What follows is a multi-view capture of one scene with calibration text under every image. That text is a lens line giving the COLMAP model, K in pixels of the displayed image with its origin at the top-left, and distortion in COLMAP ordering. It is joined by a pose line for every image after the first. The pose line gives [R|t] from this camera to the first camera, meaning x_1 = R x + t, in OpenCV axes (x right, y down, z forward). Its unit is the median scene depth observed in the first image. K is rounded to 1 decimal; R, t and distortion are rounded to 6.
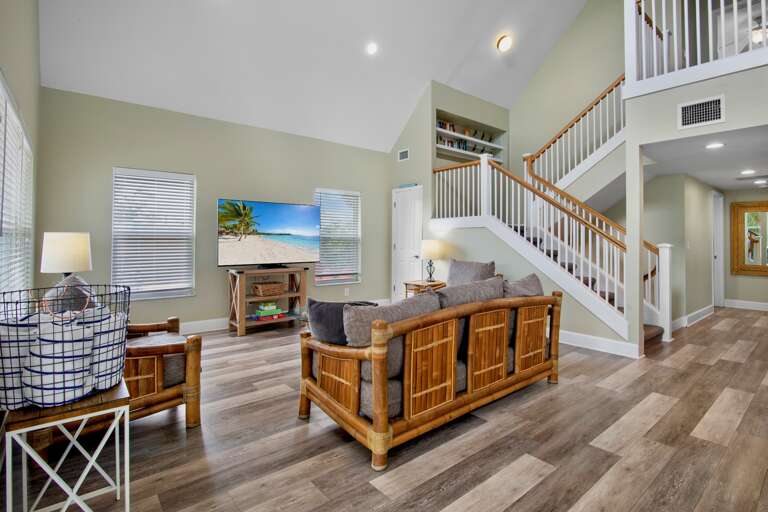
lens RADIAL K [[384.9, 0, 378.0], [0, 384.9, 238.1], [0, 0, 1]] dist [-0.014692, -0.000325]
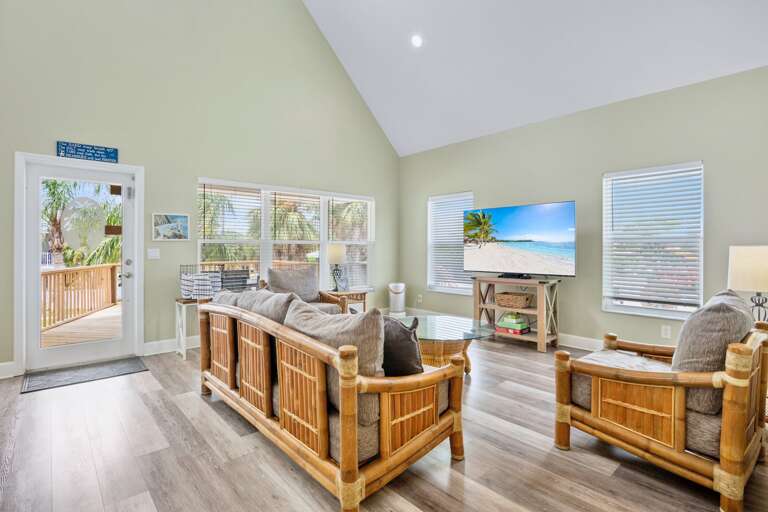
lens RADIAL K [[379.9, 0, 386.2], [0, 379.9, 230.2], [0, 0, 1]] dist [0.000842, 0.000121]
pose [[0.033661, -0.048933, -0.998235, 0.689618], [0.008723, 0.998777, -0.048665, 0.006231], [0.999395, -0.007070, 0.034047, 0.722574]]
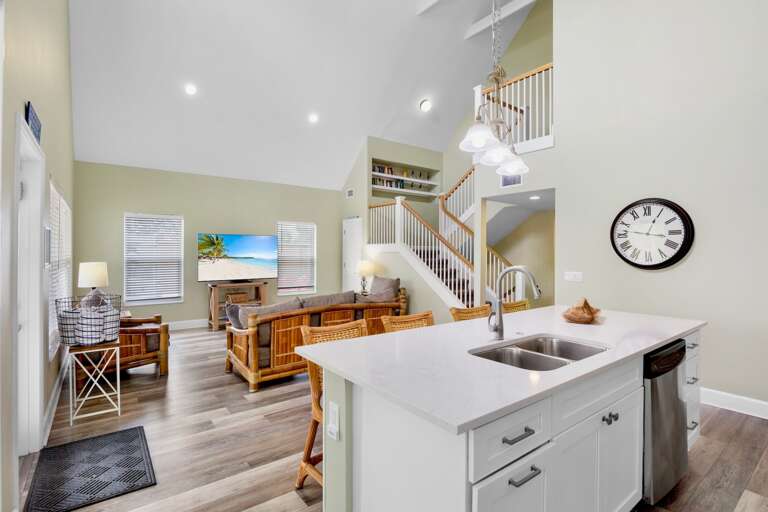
lens RADIAL K [[381.7, 0, 382.0], [0, 381.7, 254.1], [0, 0, 1]] dist [-0.022474, 0.000383]
pose [[0.999443, -0.000218, -0.033366, 0.301003], [0.000683, 0.999903, 0.013906, -0.044885], [0.033360, -0.013921, 0.999346, -0.361869]]
